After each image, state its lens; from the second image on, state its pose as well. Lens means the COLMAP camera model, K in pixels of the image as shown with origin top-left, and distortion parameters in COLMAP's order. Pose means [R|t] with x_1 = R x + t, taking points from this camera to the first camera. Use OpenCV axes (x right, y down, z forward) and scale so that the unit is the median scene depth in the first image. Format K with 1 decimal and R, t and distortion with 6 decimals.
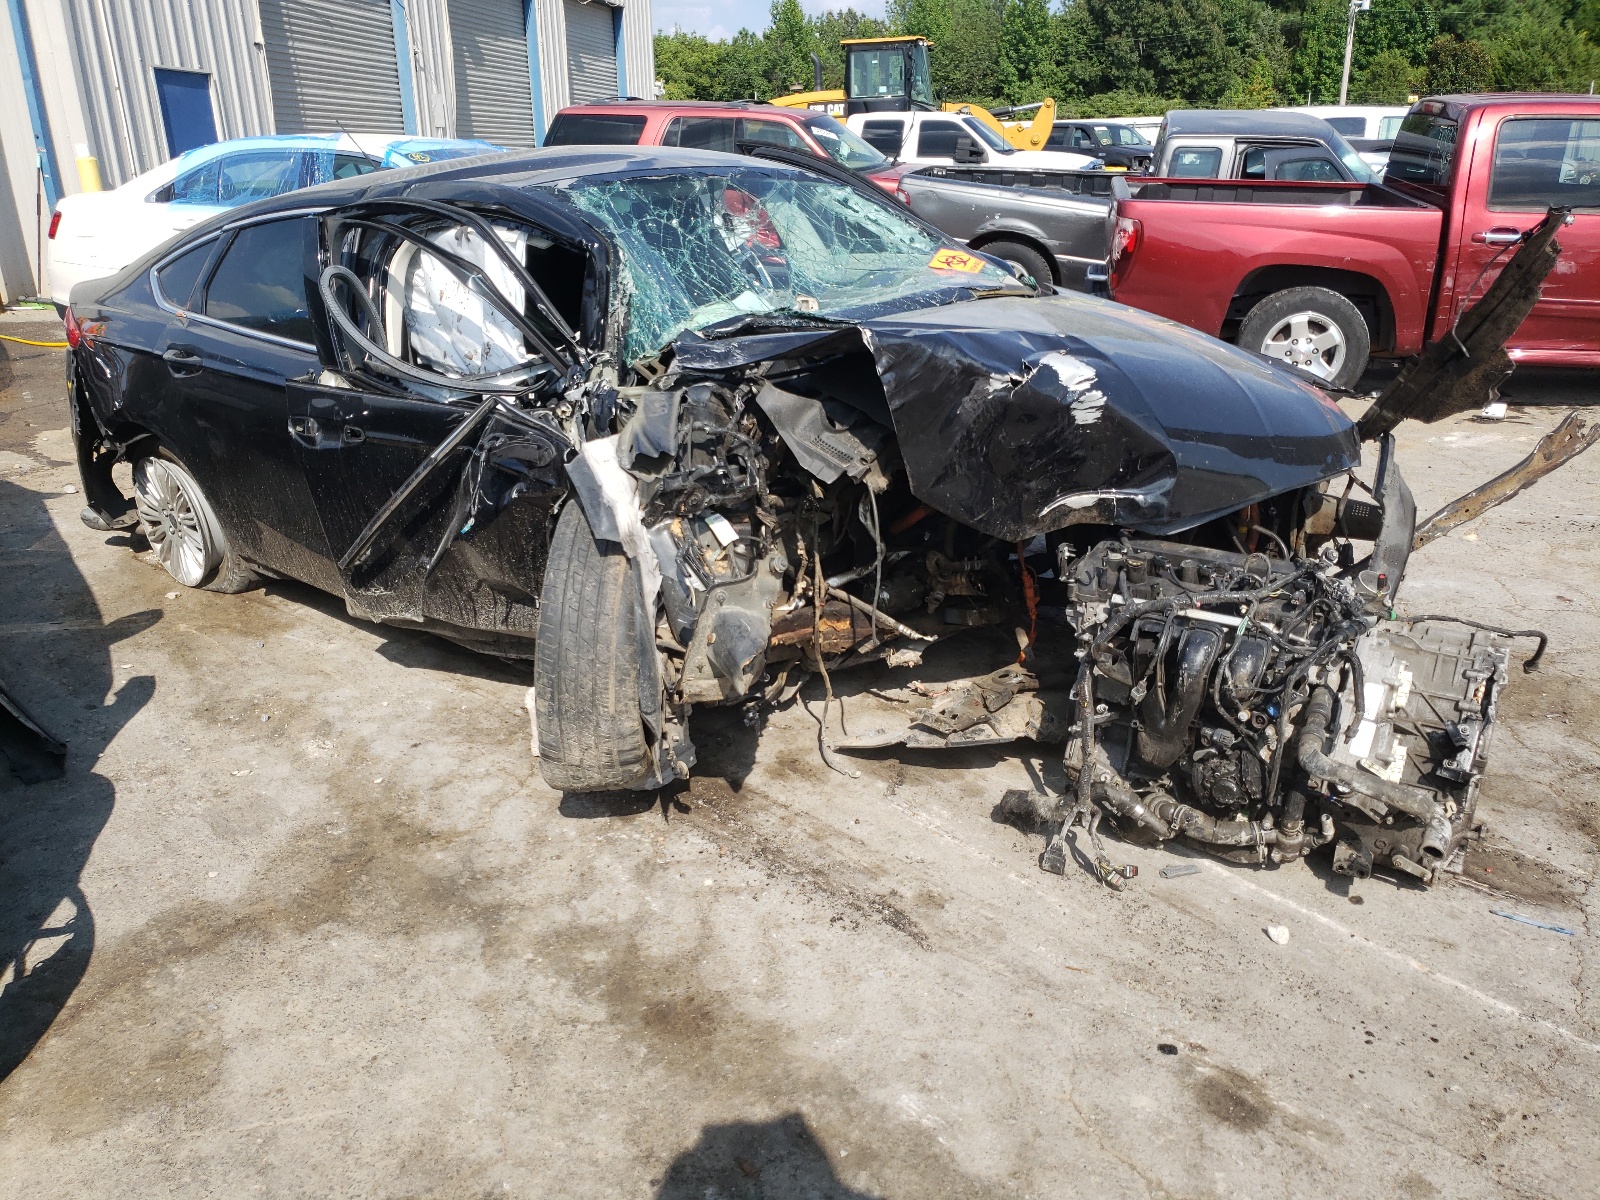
lens RADIAL K [[1213.9, 0, 800.0], [0, 1213.9, 600.0], [0, 0, 1]] dist [0.033616, -0.004350]
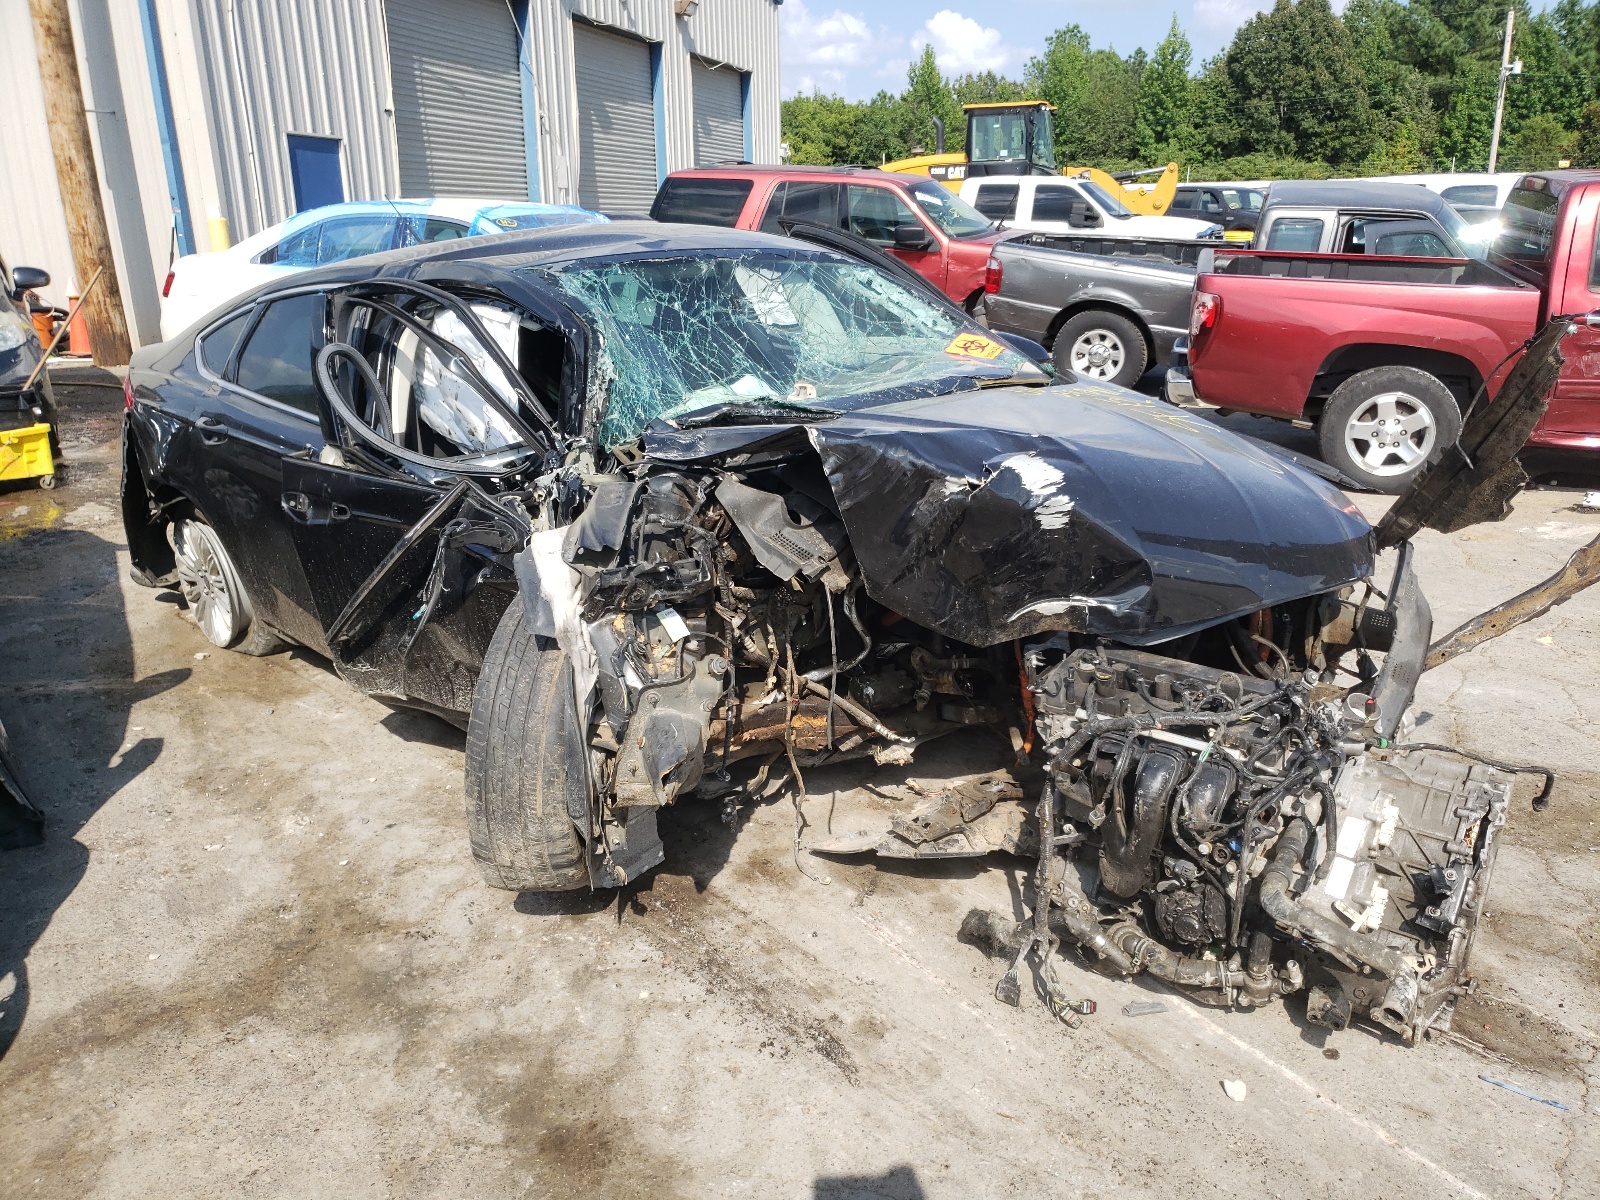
lens RADIAL K [[1225.6, 0, 807.1], [0, 1225.6, 610.8], [0, 0, 1]] dist [0.025139, 0.006371]
pose [[0.996892, 0.032979, -0.071548, 0.106504], [-0.035870, 0.998576, -0.039495, -0.033544], [0.070143, 0.041938, 0.996655, 0.029326]]
